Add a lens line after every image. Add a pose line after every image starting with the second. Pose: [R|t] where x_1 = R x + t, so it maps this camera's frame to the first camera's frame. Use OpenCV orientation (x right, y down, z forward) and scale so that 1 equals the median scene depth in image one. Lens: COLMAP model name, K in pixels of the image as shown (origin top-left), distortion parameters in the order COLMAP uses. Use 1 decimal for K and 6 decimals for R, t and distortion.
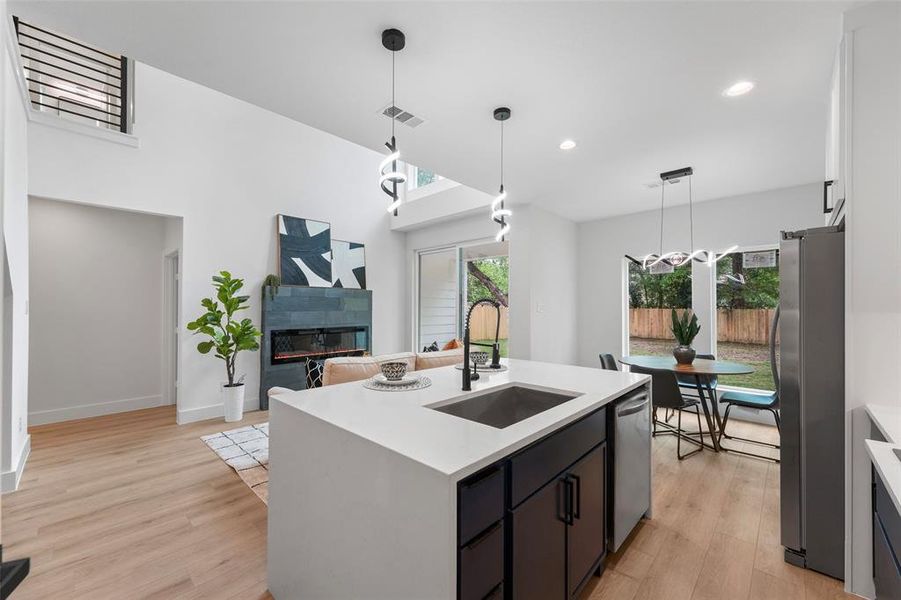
lens RADIAL K [[360.2, 0, 445.1], [0, 360.2, 305.8], [0, 0, 1]] dist [0.001882, 0.000011]
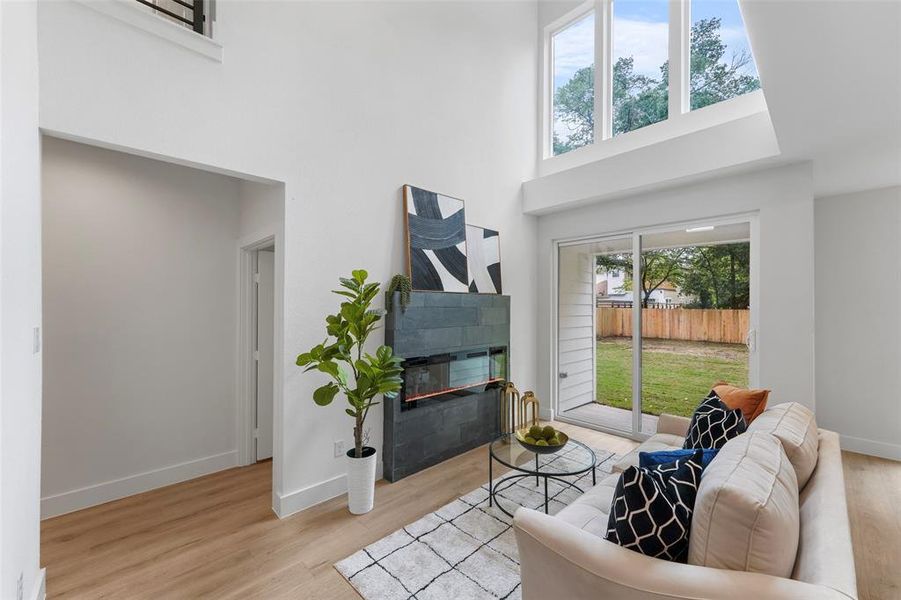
lens RADIAL K [[360.2, 0, 445.1], [0, 360.2, 305.8], [0, 0, 1]] dist [0.001882, 0.000011]
pose [[0.999009, 0.000992, -0.044491, -0.342449], [-0.000686, 0.999976, 0.006889, -0.031402], [0.044497, -0.006852, 0.998986, 0.316595]]
